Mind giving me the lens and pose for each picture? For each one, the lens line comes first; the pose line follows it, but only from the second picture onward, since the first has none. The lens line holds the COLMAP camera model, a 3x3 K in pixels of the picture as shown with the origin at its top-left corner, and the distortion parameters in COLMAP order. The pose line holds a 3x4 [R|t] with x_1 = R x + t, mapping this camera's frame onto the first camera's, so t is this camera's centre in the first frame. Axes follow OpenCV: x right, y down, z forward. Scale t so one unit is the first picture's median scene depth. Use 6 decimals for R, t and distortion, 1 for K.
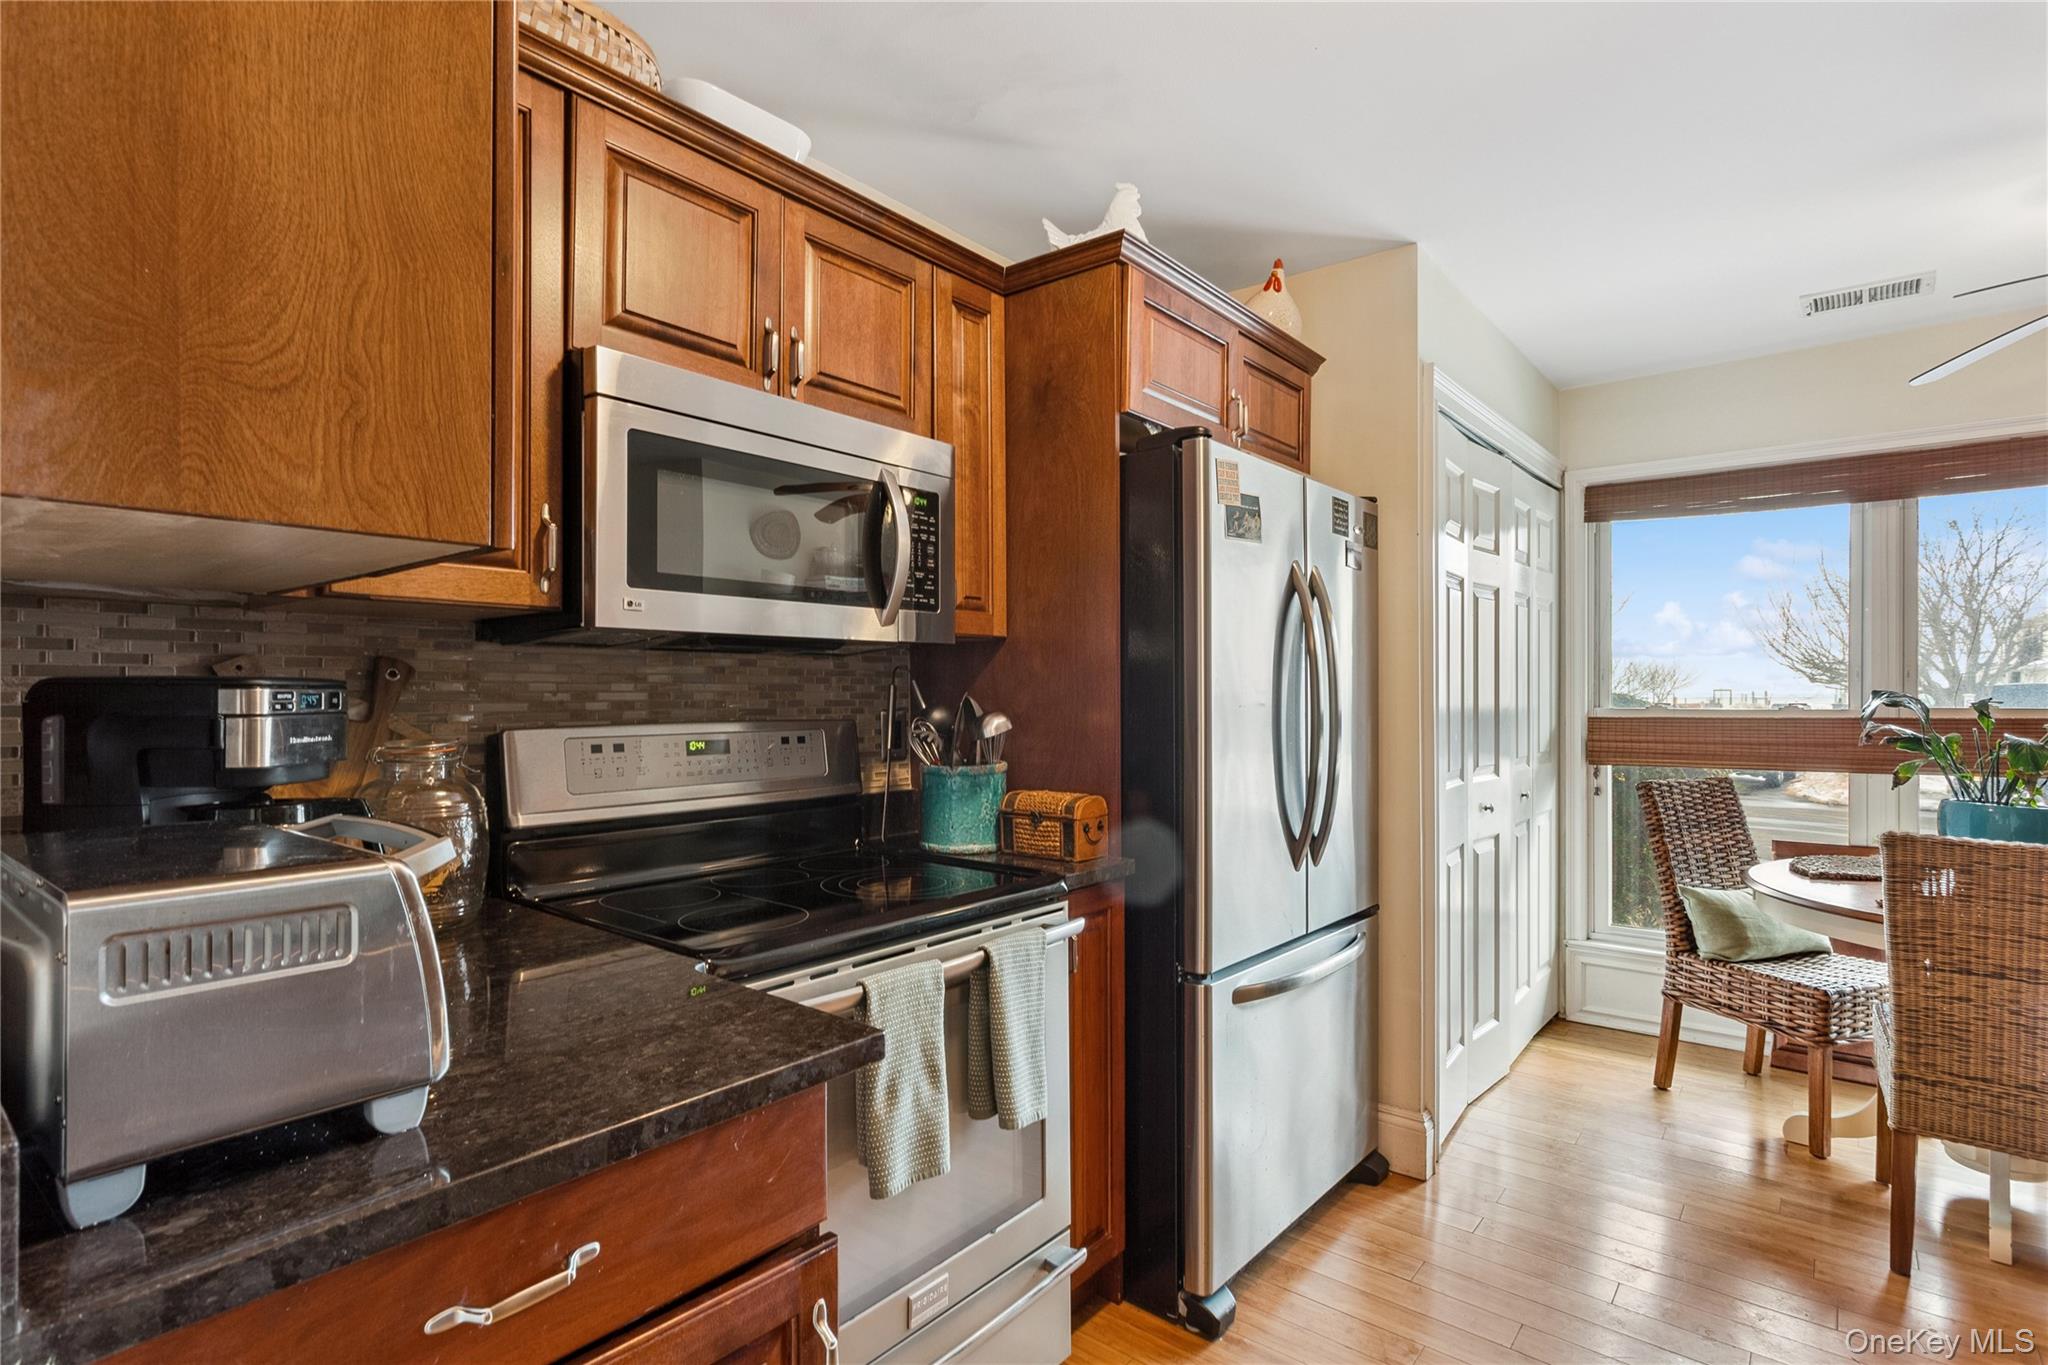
lens RADIAL K [[1090.1, 0, 1024.0], [0, 1090.1, 682.5], [0, 0, 1]] dist [-0.002201, 0.010491]
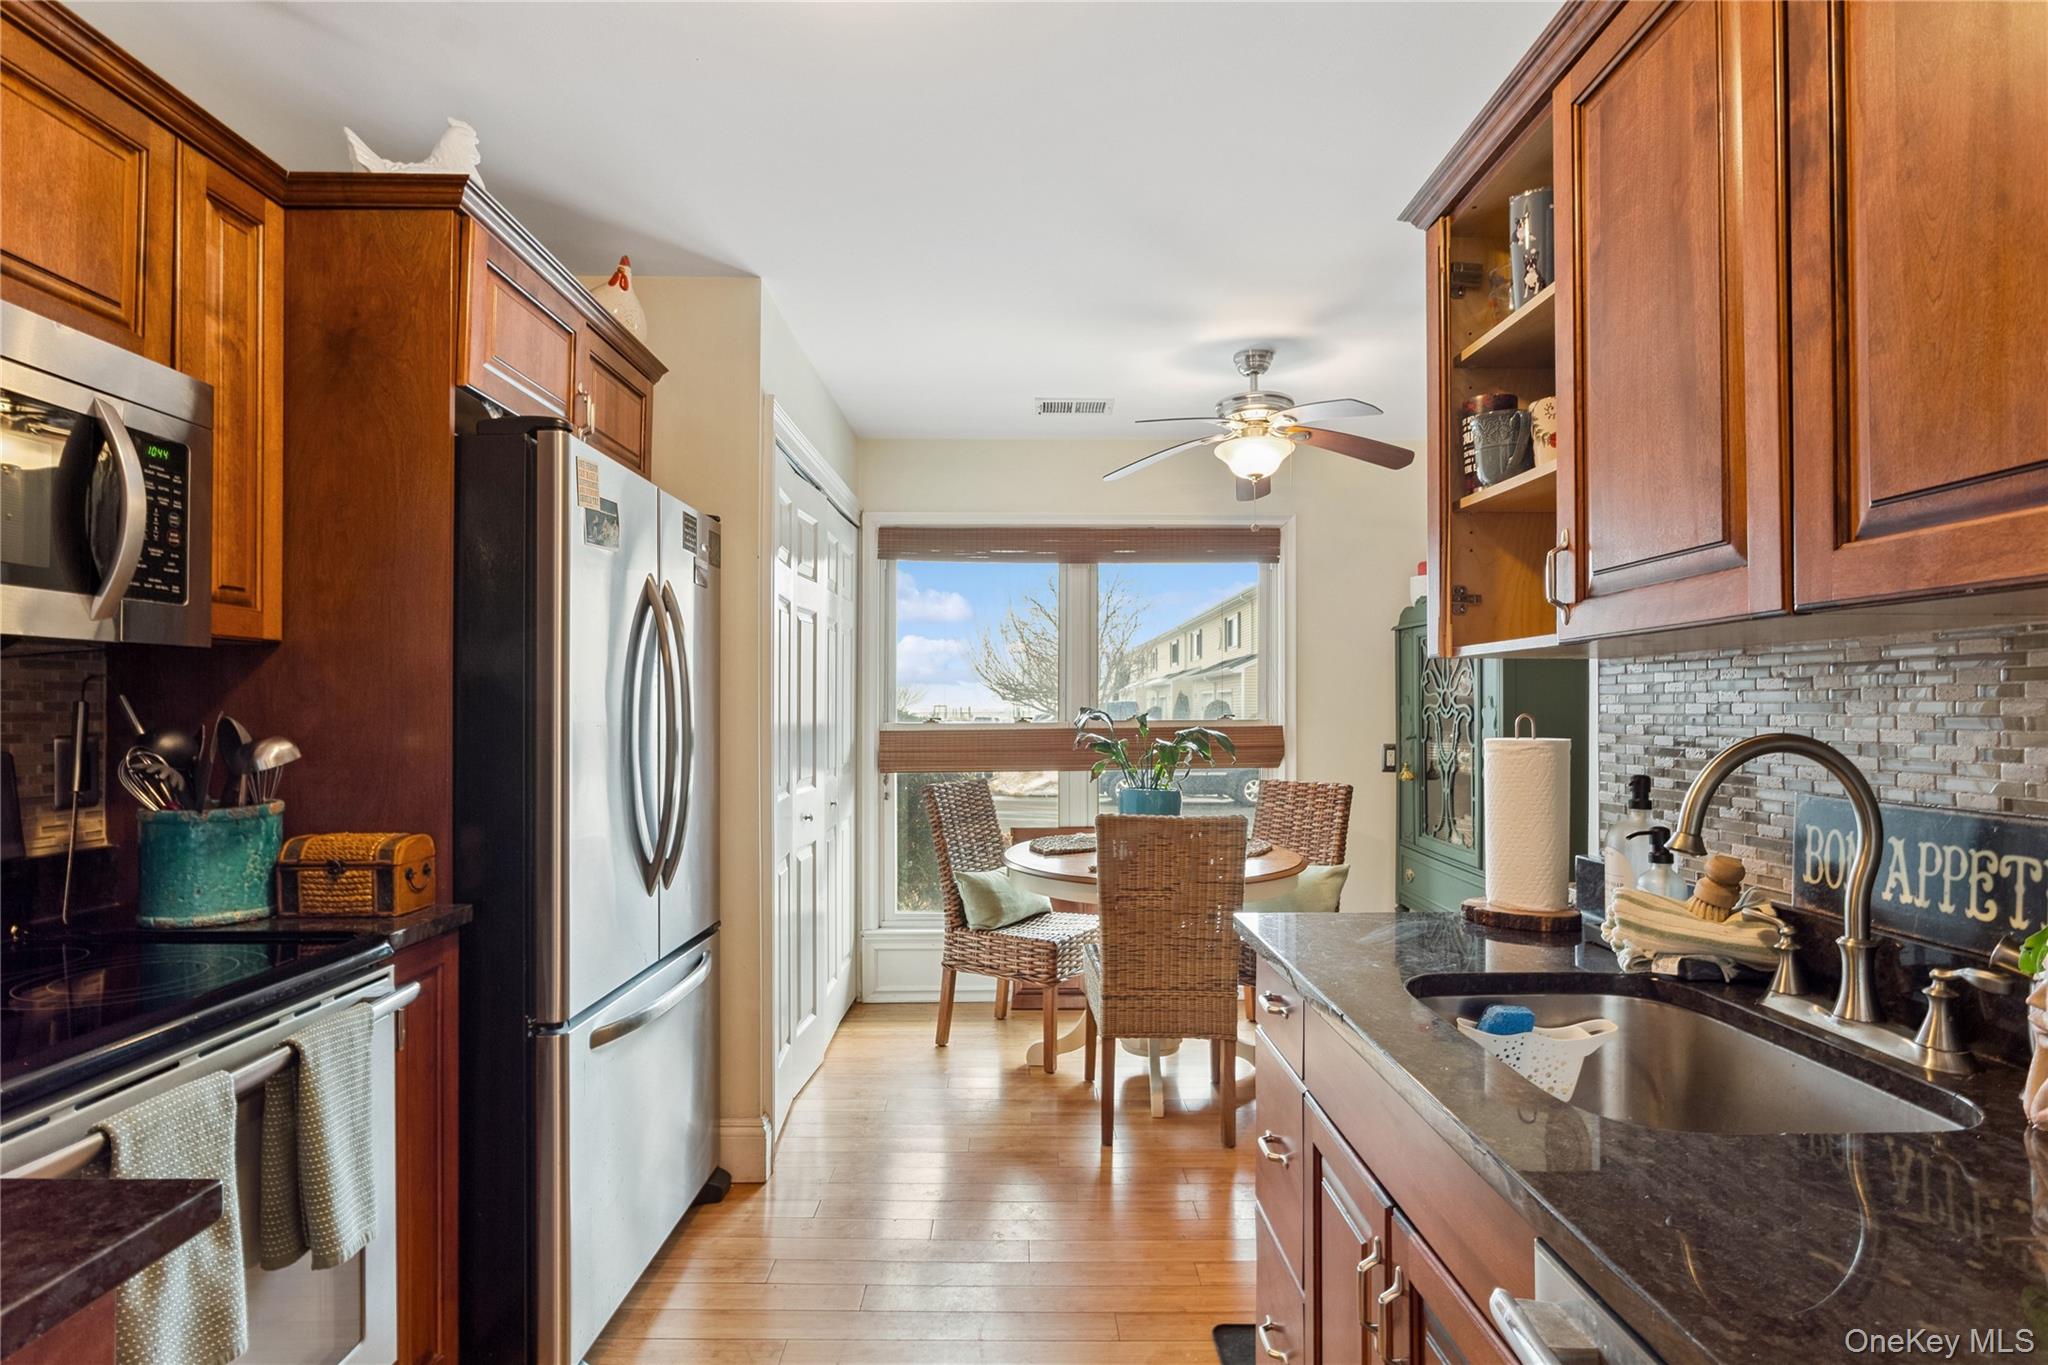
lens RADIAL K [[1090.1, 0, 1024.0], [0, 1090.1, 682.5], [0, 0, 1]] dist [-0.002201, 0.010491]
pose [[0.750284, 0.013814, 0.660971, -0.138462], [-0.006130, 0.999884, -0.013938, -0.004177], [-0.661087, 0.006405, 0.750282, 0.059247]]
